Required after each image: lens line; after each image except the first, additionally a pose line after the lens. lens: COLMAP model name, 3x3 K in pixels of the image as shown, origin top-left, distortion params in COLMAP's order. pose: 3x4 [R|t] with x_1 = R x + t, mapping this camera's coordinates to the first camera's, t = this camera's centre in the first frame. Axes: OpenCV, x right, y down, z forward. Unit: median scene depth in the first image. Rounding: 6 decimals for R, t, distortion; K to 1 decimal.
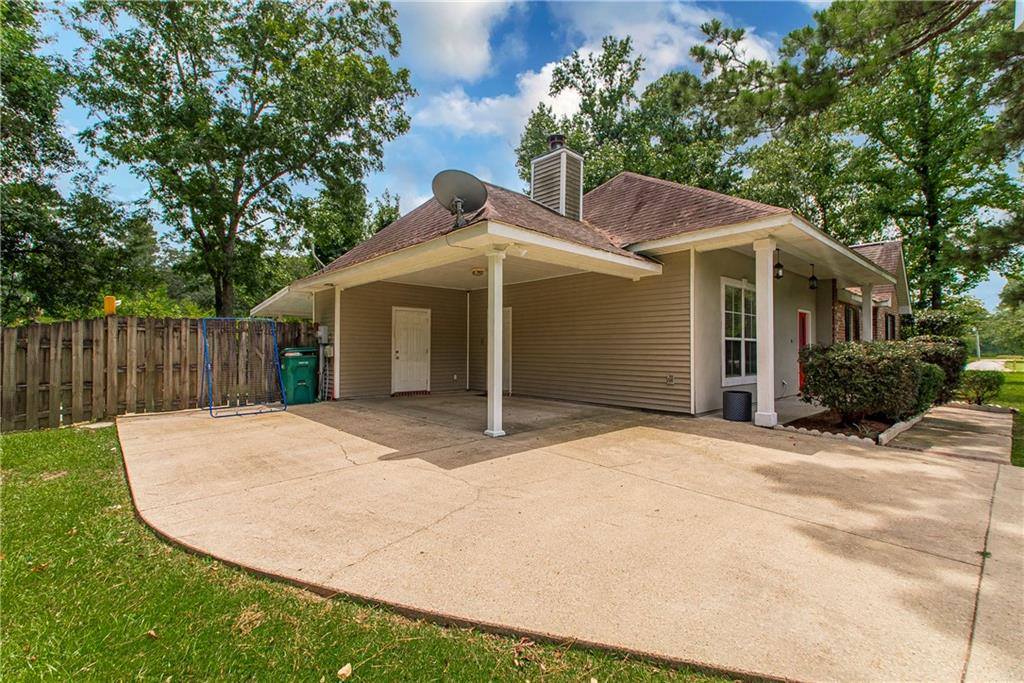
lens RADIAL K [[456.1, 0, 508.7], [0, 456.1, 343.7], [0, 0, 1]] dist [0.003211, 0.000140]
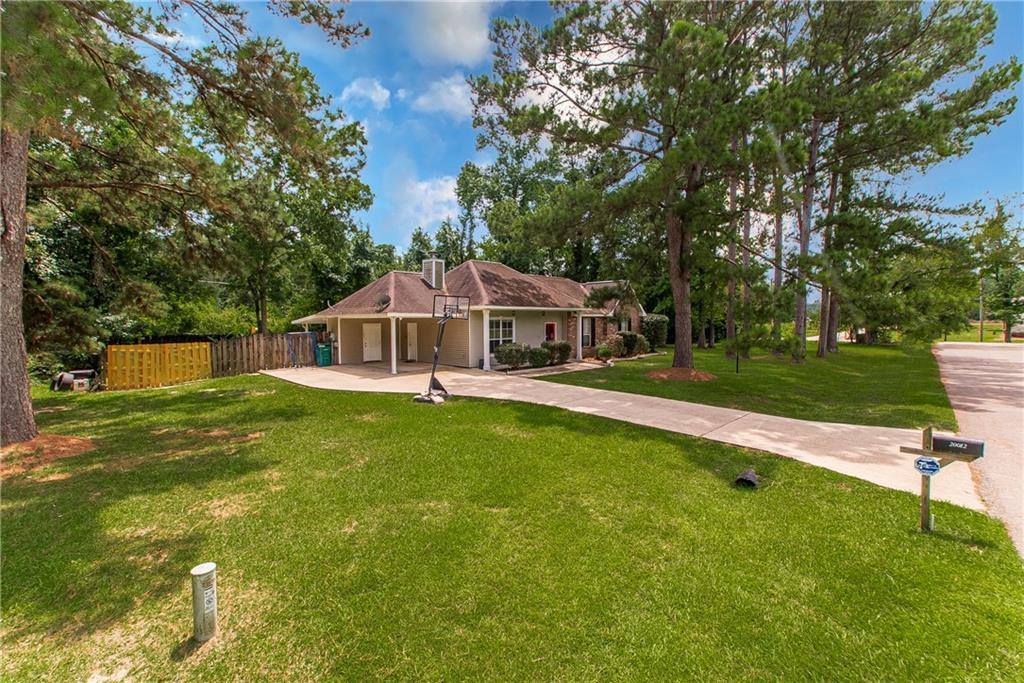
lens RADIAL K [[456.1, 0, 515.8], [0, 456.1, 341.8], [0, 0, 1]] dist [0.003211, 0.000140]
pose [[0.998591, -0.009951, 0.052124, 0.453477], [0.006479, 0.997774, 0.066371, -0.160261], [-0.052669, -0.065940, 0.996433, -1.533852]]
